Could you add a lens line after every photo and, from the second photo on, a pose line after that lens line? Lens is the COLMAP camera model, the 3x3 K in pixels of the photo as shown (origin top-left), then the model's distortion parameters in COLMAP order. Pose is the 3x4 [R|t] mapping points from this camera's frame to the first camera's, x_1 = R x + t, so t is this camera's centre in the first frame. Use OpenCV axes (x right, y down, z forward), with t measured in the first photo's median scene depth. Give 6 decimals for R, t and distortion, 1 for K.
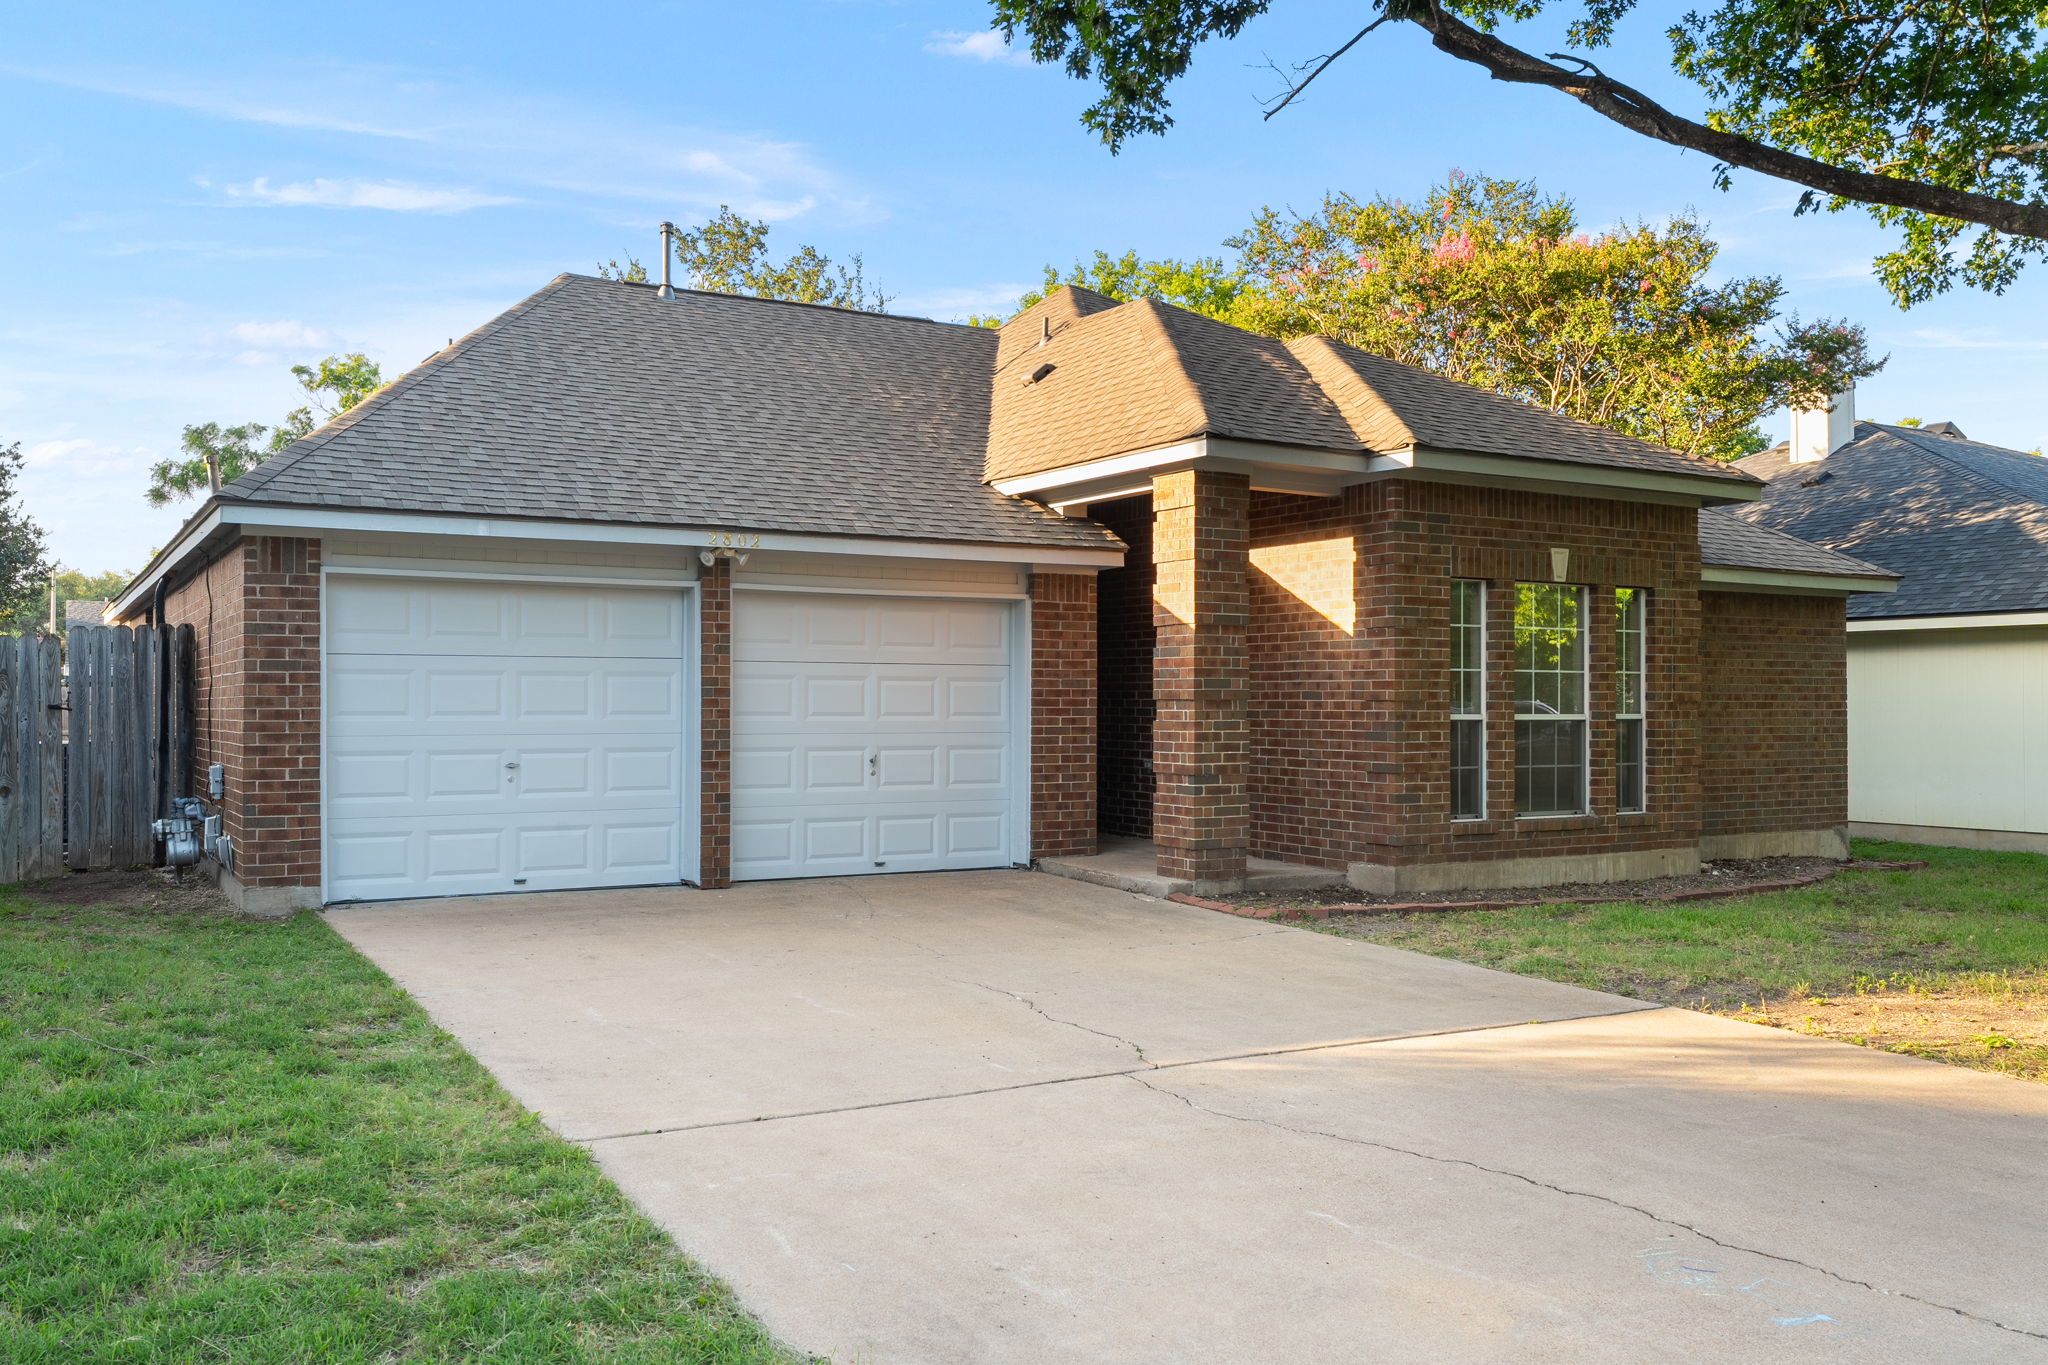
lens RADIAL K [[1625.8, 0, 904.4], [0, 1625.8, 694.2], [0, 0, 1]] dist [0.011123, 0.002205]
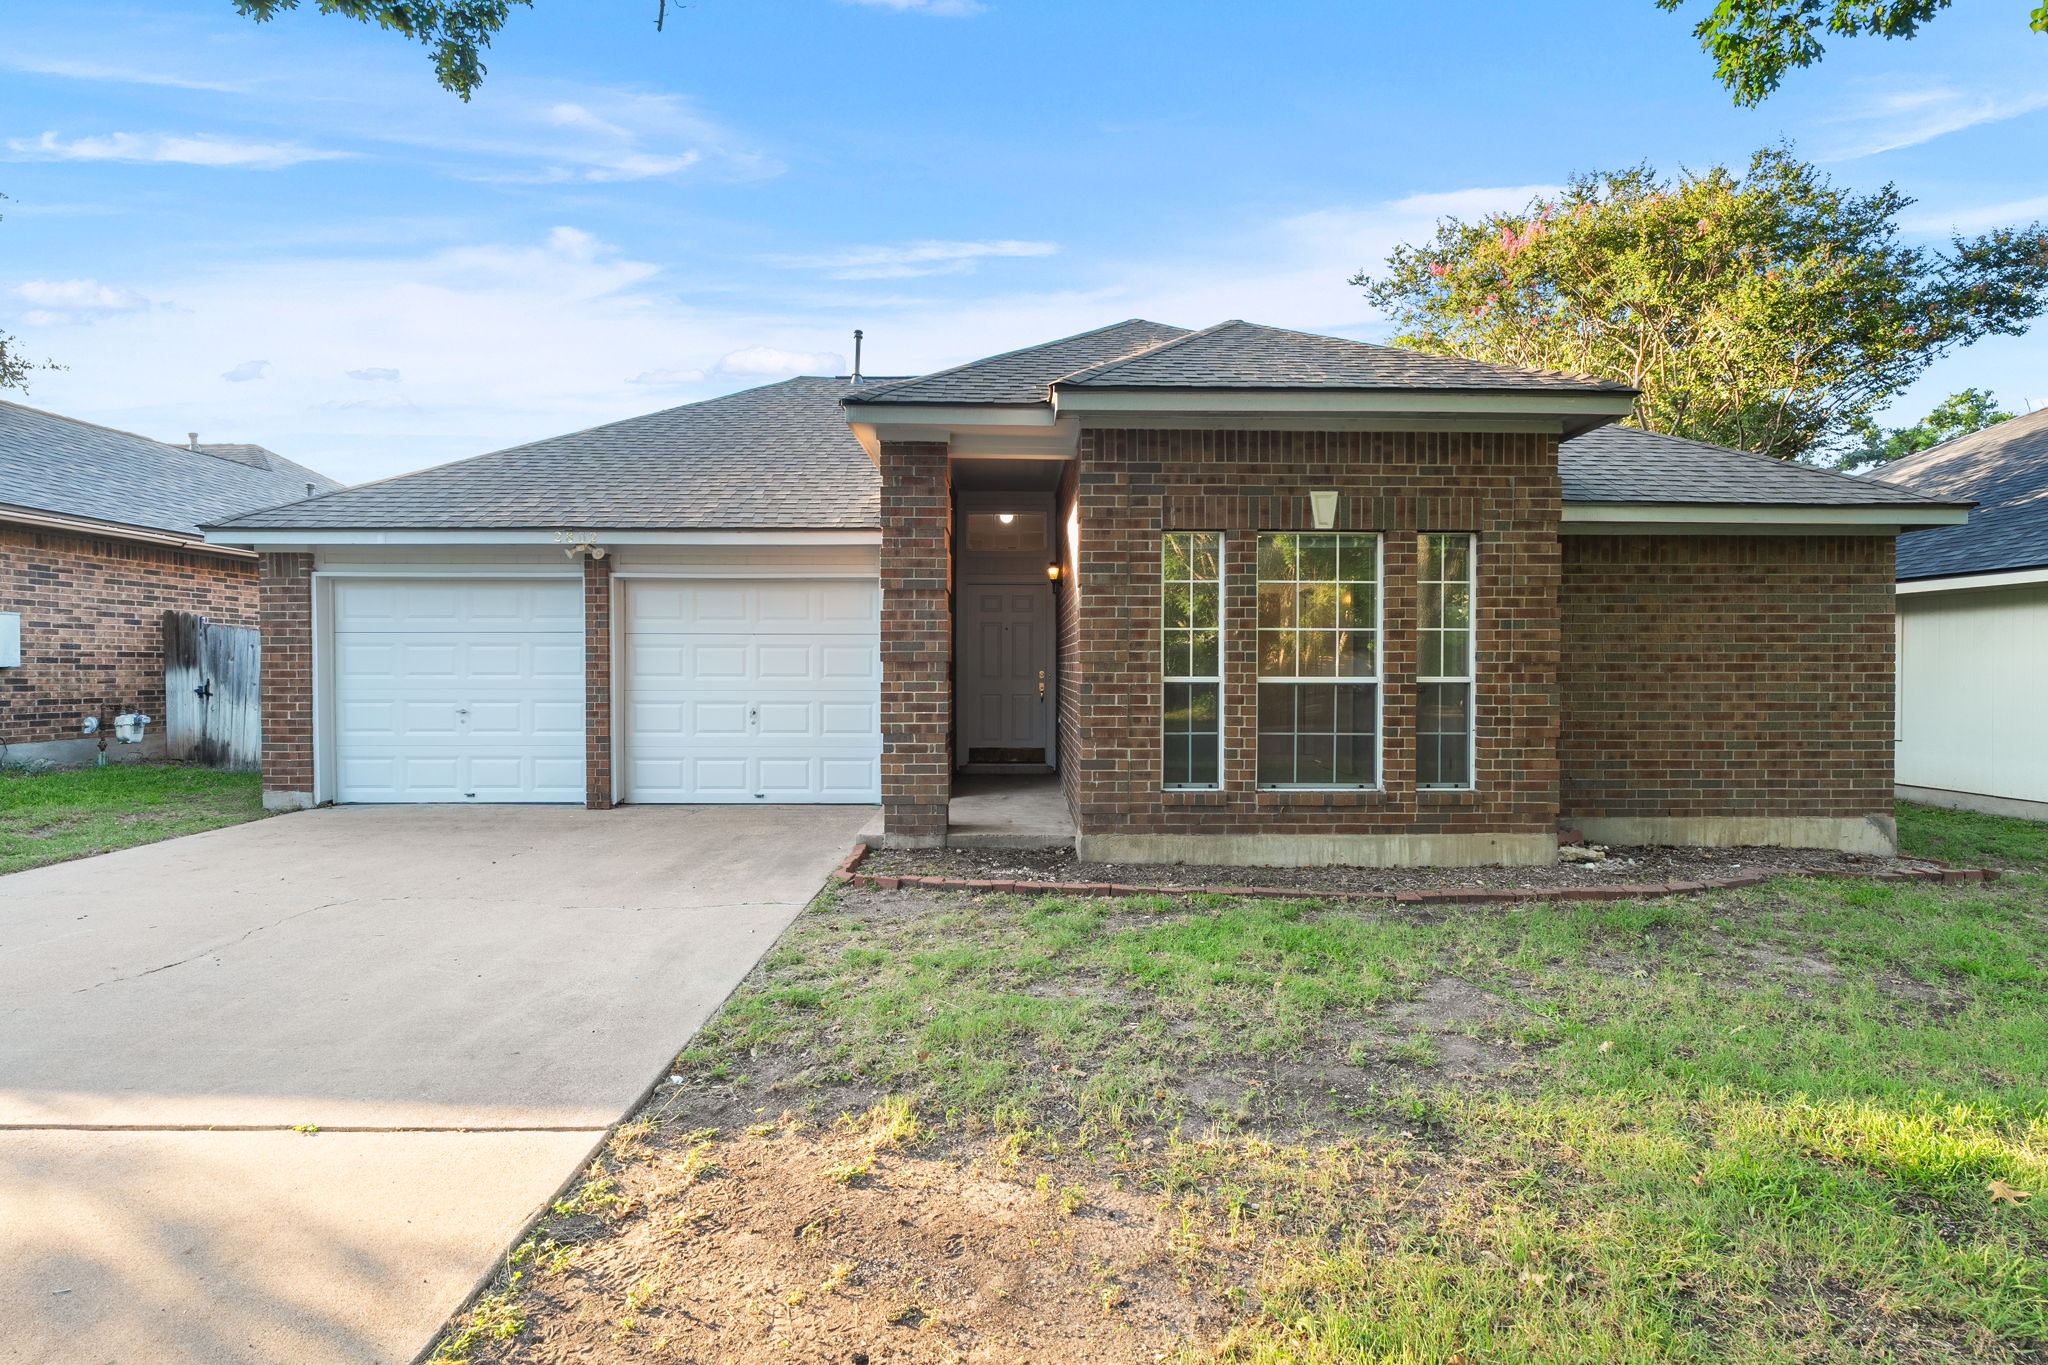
lens RADIAL K [[919.9, 0, 1024.0], [0, 919.9, 682.5], [0, 0, 1]] dist [-0.000629, 0.000390]
pose [[0.888074, 0.005808, -0.459664, 0.494942], [0.002918, 0.999829, 0.018271, 0.005781], [0.459692, -0.017567, 0.887905, 0.479922]]
